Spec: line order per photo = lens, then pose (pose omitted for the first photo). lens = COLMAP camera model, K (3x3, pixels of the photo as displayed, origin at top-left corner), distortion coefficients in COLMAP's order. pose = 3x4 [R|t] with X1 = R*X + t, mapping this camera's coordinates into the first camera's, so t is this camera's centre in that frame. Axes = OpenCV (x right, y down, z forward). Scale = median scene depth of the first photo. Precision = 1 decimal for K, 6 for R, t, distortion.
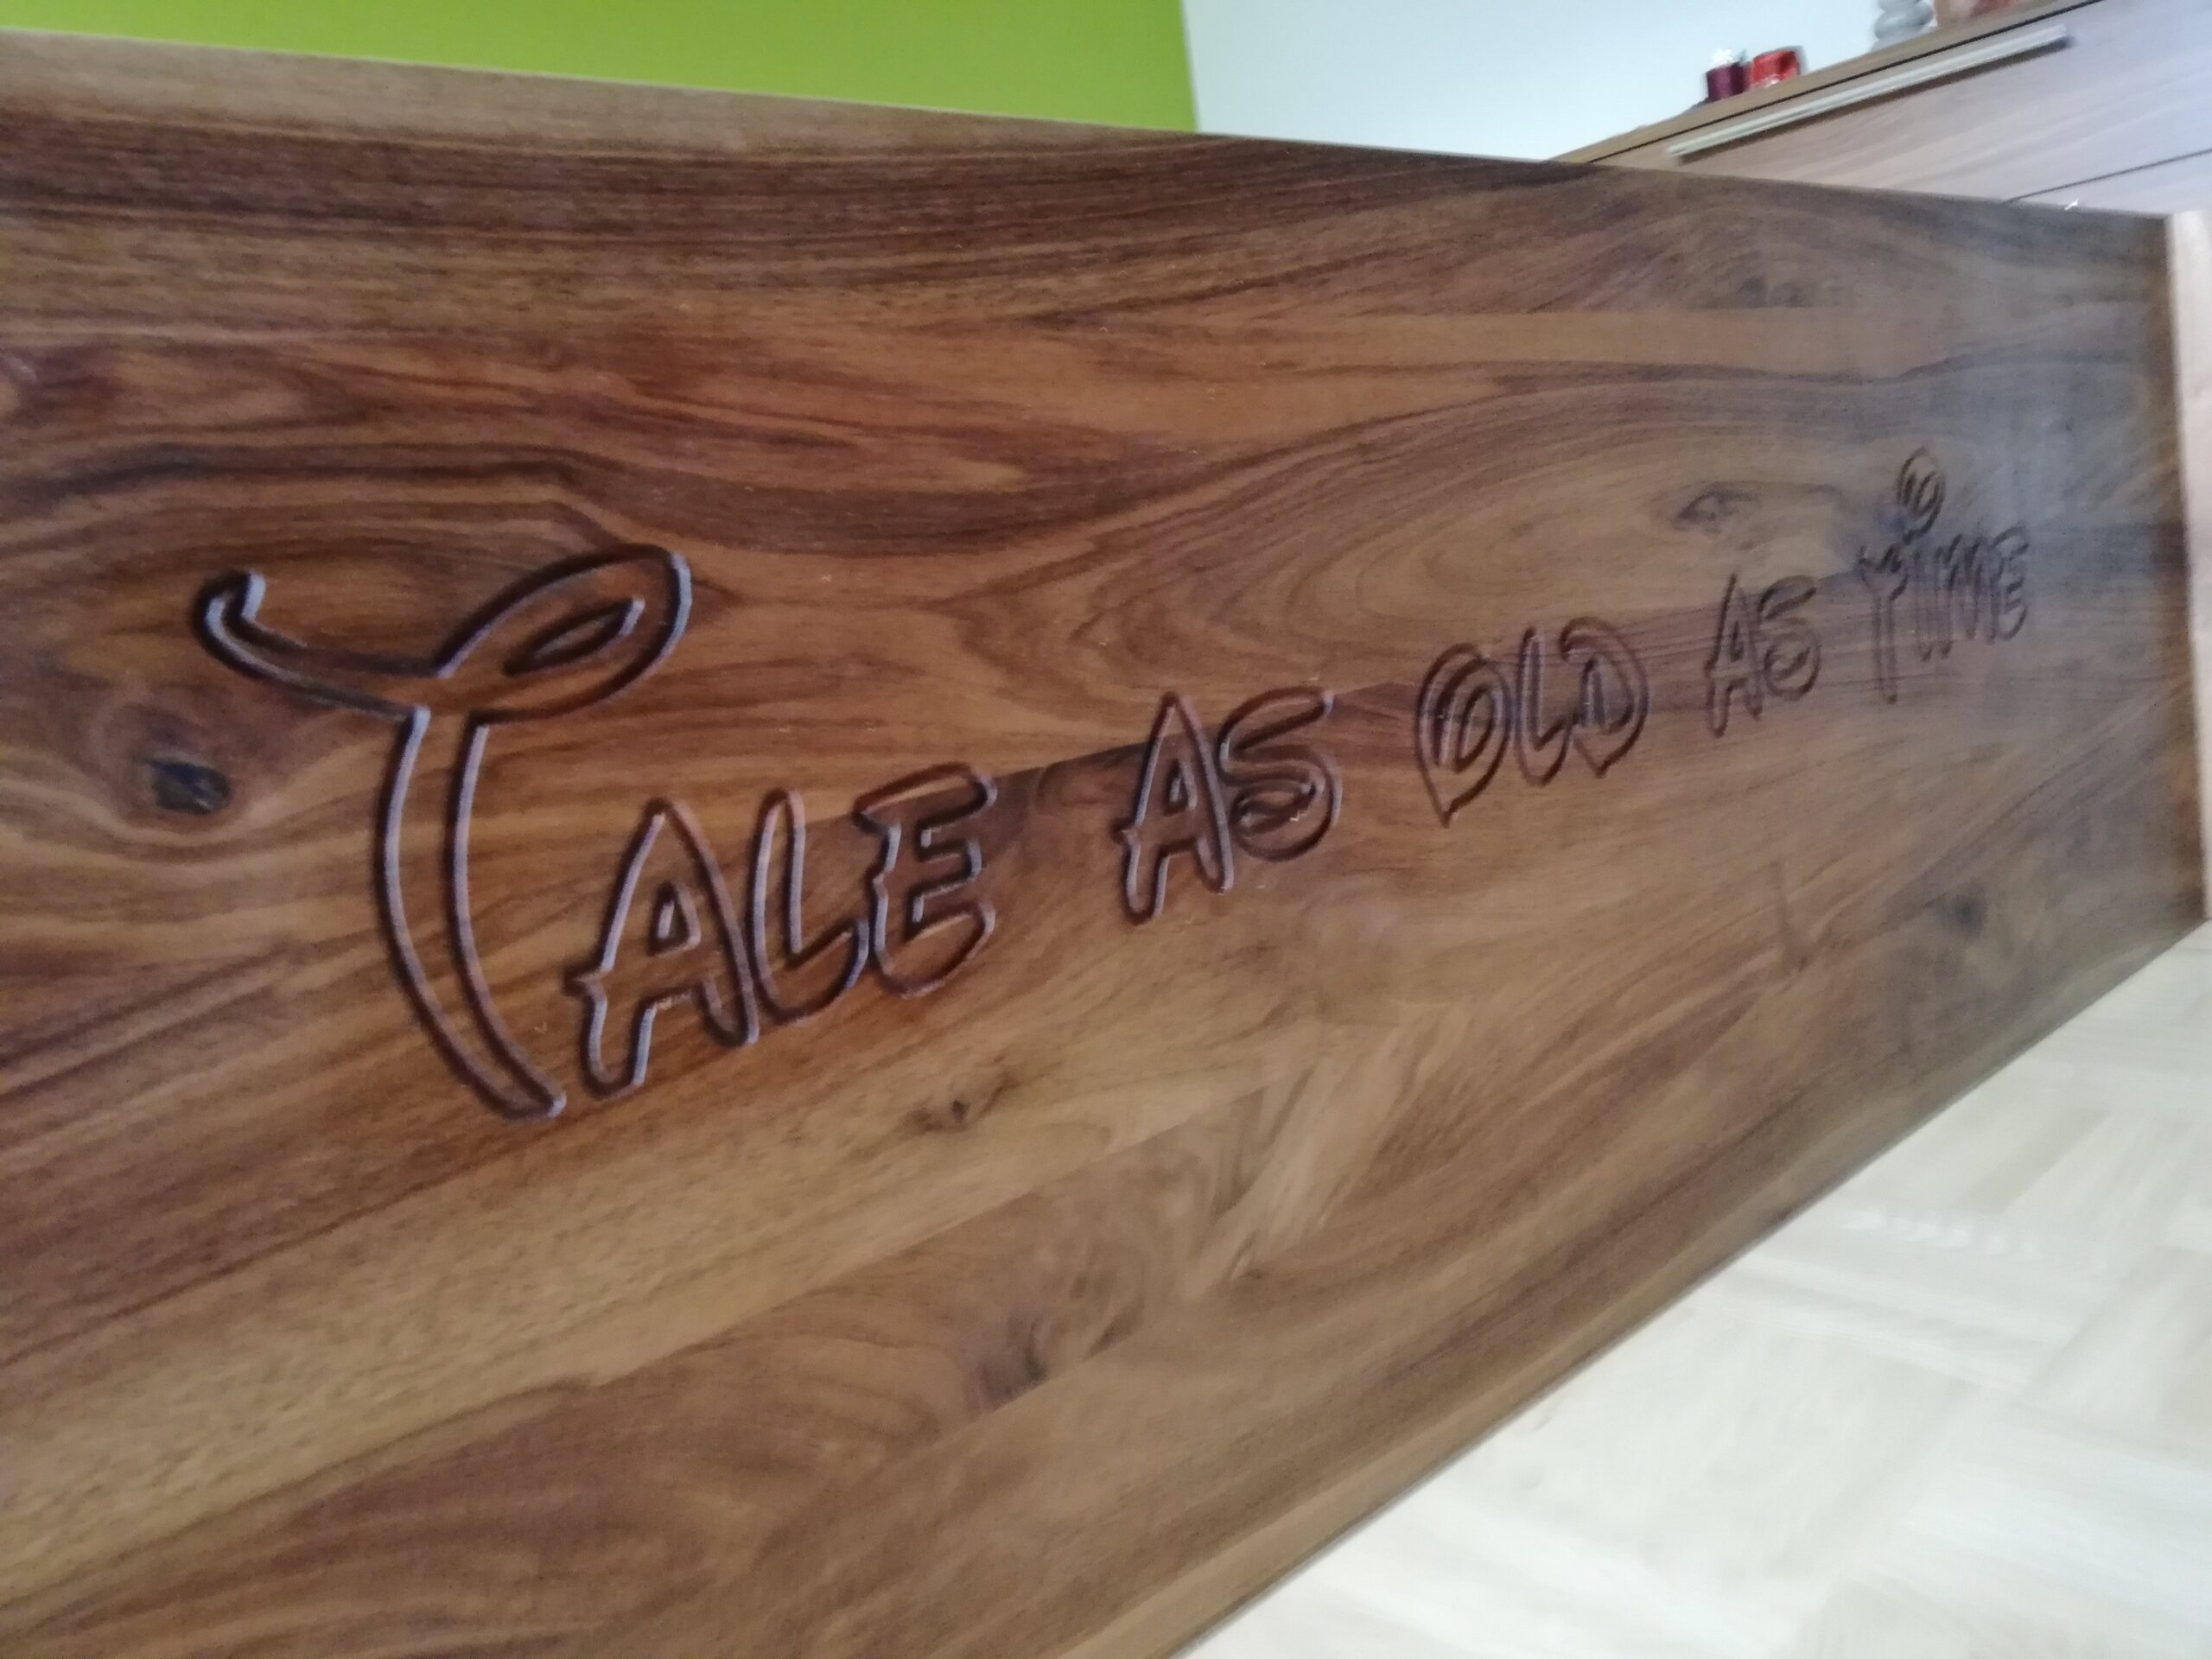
lens RADIAL K [[1677.7, 0, 1129.9], [0, 1677.7, 826.3], [0, 0, 1]] dist [0.048078, -0.068432]
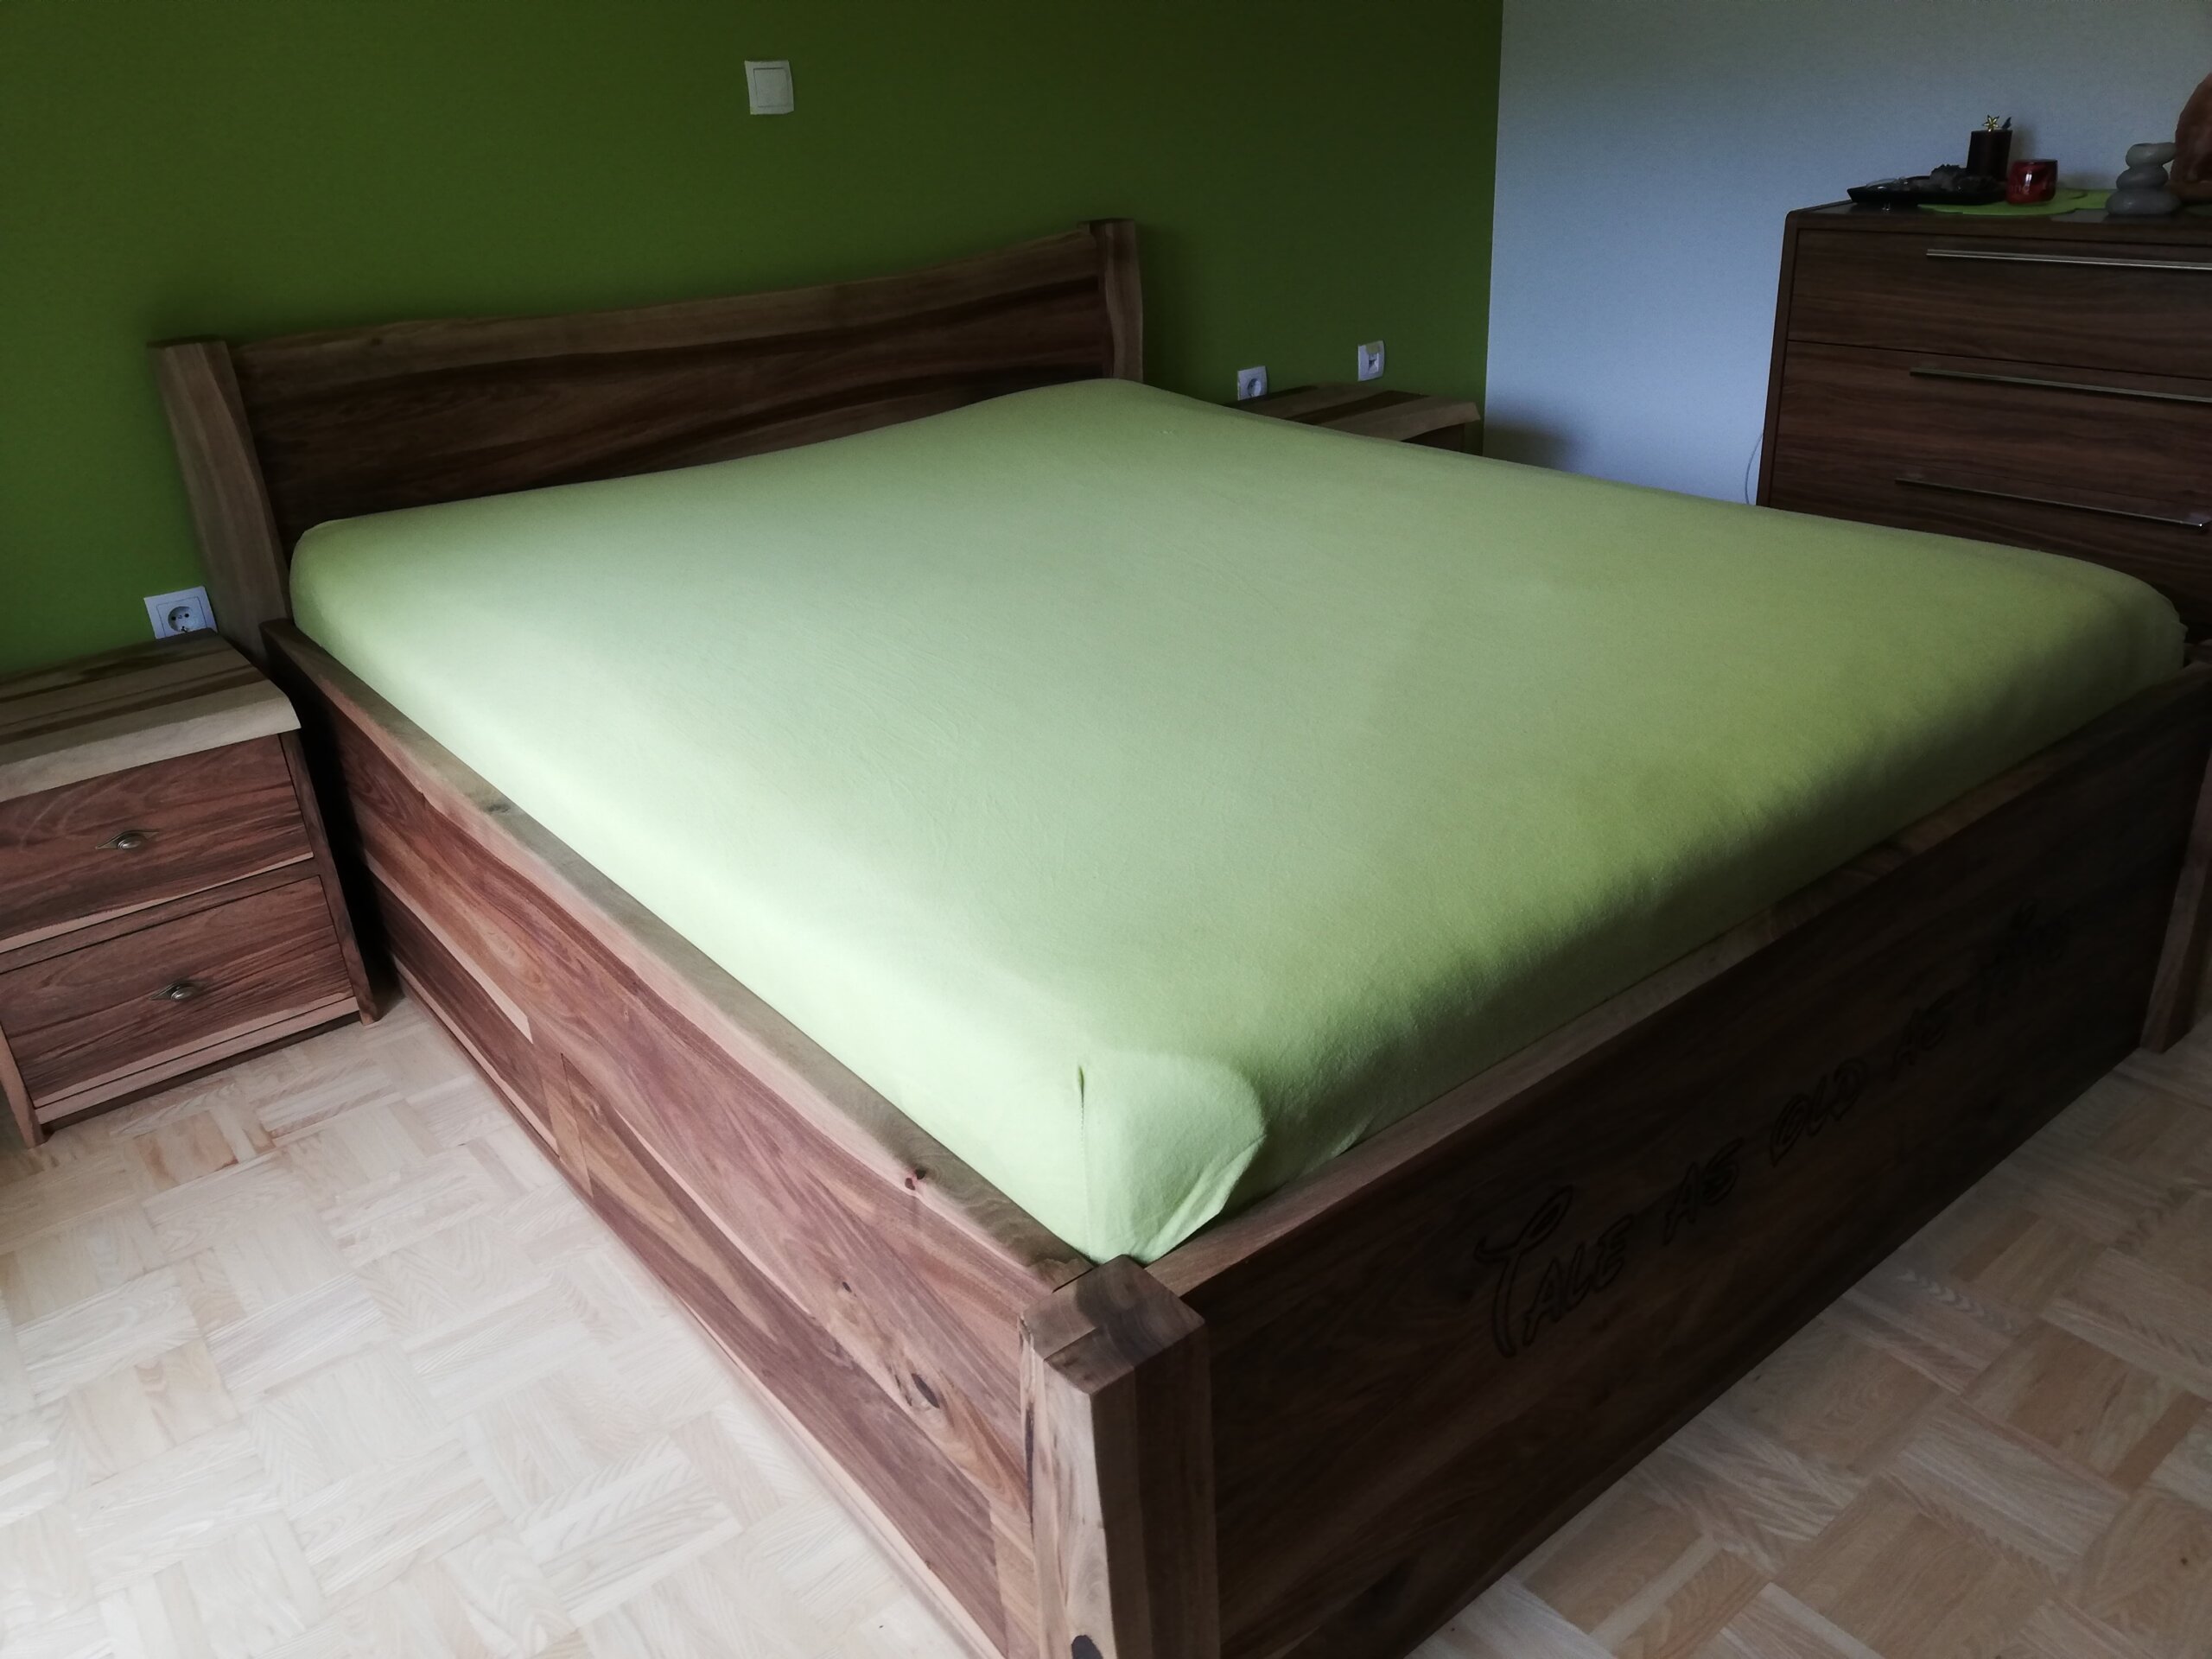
lens RADIAL K [[1677.7, 0, 1119.4], [0, 1677.7, 846.0], [0, 0, 1]] dist [0.048078, -0.068432]
pose [[0.994606, 0.103034, -0.011948, -0.716821], [-0.094959, 0.950836, 0.294777, -1.002649], [0.041733, -0.292052, 0.955492, -1.132570]]
